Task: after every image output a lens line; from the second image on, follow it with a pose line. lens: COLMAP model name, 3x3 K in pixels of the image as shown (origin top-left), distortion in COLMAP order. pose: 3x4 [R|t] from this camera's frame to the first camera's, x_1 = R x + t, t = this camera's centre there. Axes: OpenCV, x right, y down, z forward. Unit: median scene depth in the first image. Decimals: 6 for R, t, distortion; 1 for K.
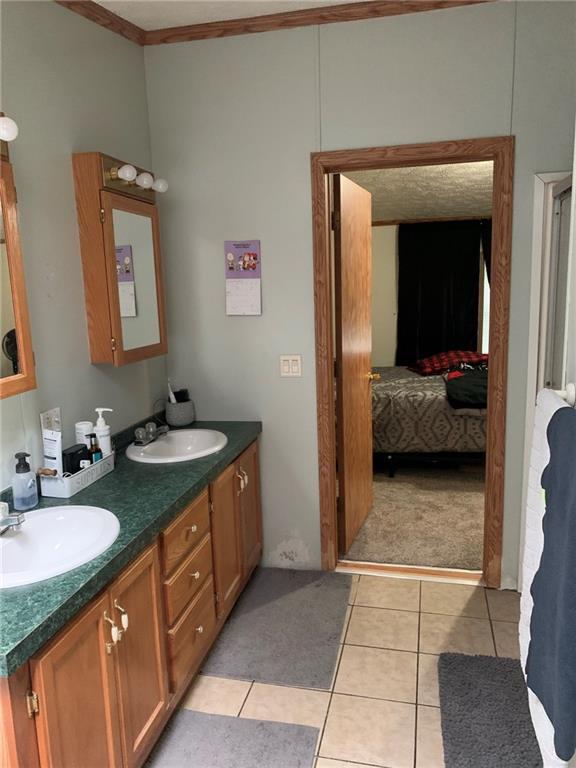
lens RADIAL K [[578.7, 0, 288.0], [0, 578.7, 384.0], [0, 0, 1]] dist [0.117964, -0.253534]
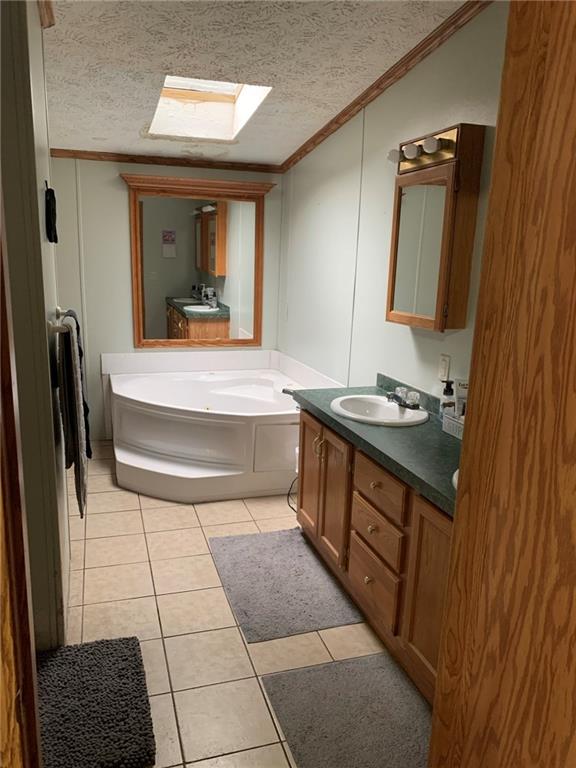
lens RADIAL K [[578.7, 0, 288.0], [0, 578.7, 384.0], [0, 0, 1]] dist [0.117964, -0.253534]
pose [[-0.868154, 0.112370, -0.483407, 0.458954], [-0.085282, 0.925765, 0.368356, -0.303988], [0.488914, 0.361016, -0.794123, 1.659652]]
